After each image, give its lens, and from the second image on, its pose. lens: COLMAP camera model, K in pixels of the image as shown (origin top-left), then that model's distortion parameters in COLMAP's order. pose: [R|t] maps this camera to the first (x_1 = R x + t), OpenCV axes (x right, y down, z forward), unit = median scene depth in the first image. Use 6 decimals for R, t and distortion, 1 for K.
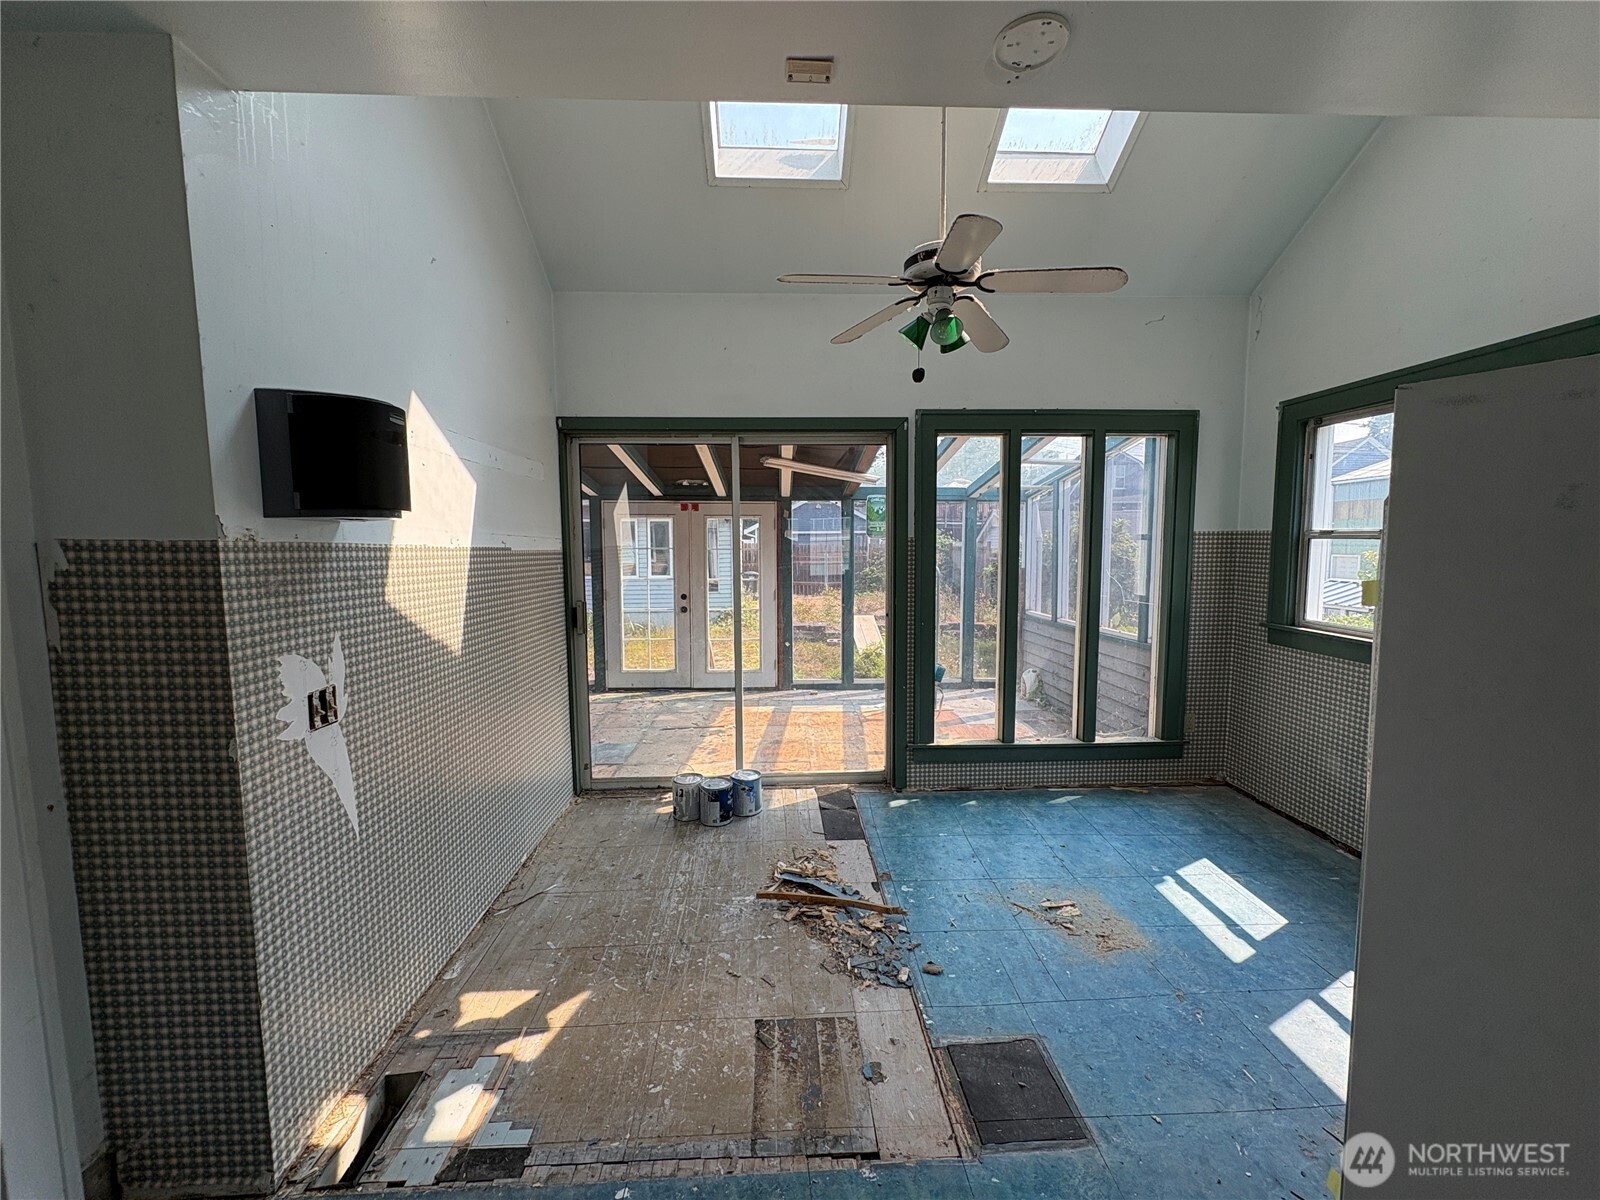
lens RADIAL K [[635.3, 0, 797.6], [0, 635.3, 599.0], [0, 0, 1]] dist [-0.001898, -0.000237]
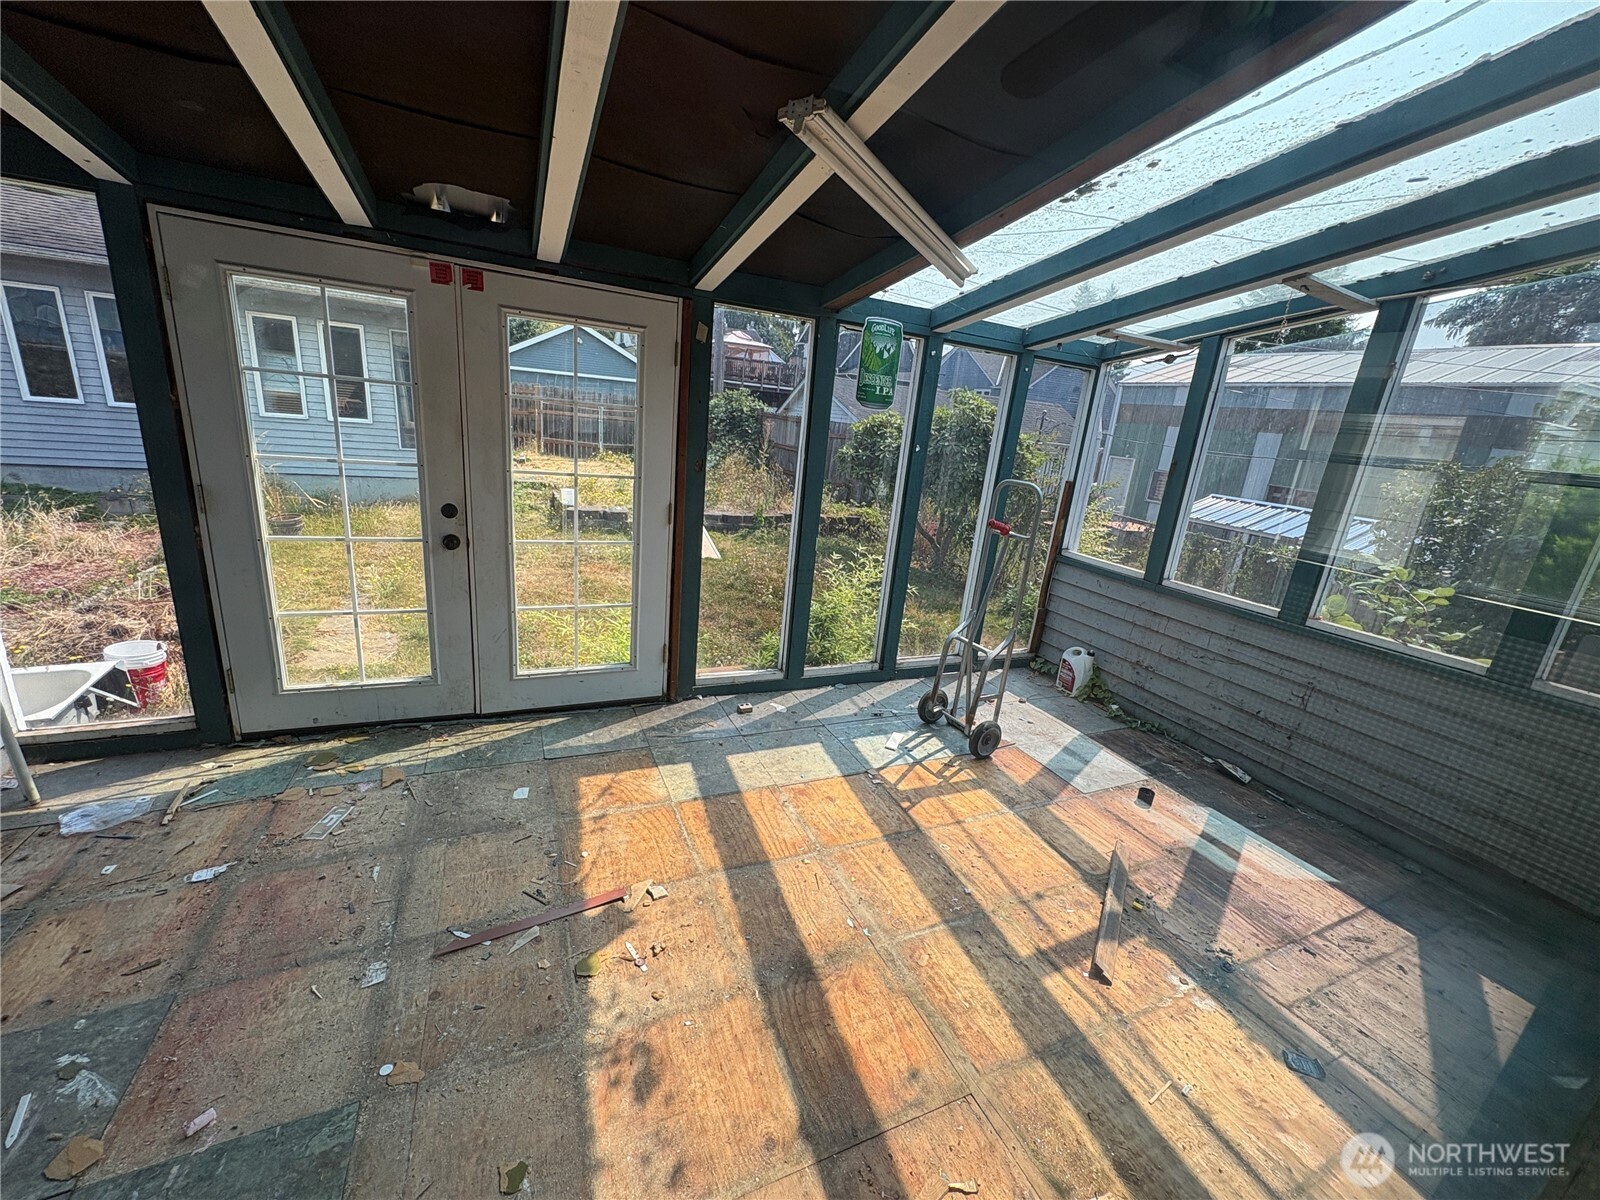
lens RADIAL K [[635.3, 0, 801.6], [0, 635.3, 599.4], [0, 0, 1]] dist [-0.001898, -0.000237]
pose [[0.919915, -0.019938, 0.391611, -0.130475], [-0.064866, 0.977209, 0.202127, -0.044898], [-0.386716, -0.211342, 0.897656, 0.528473]]
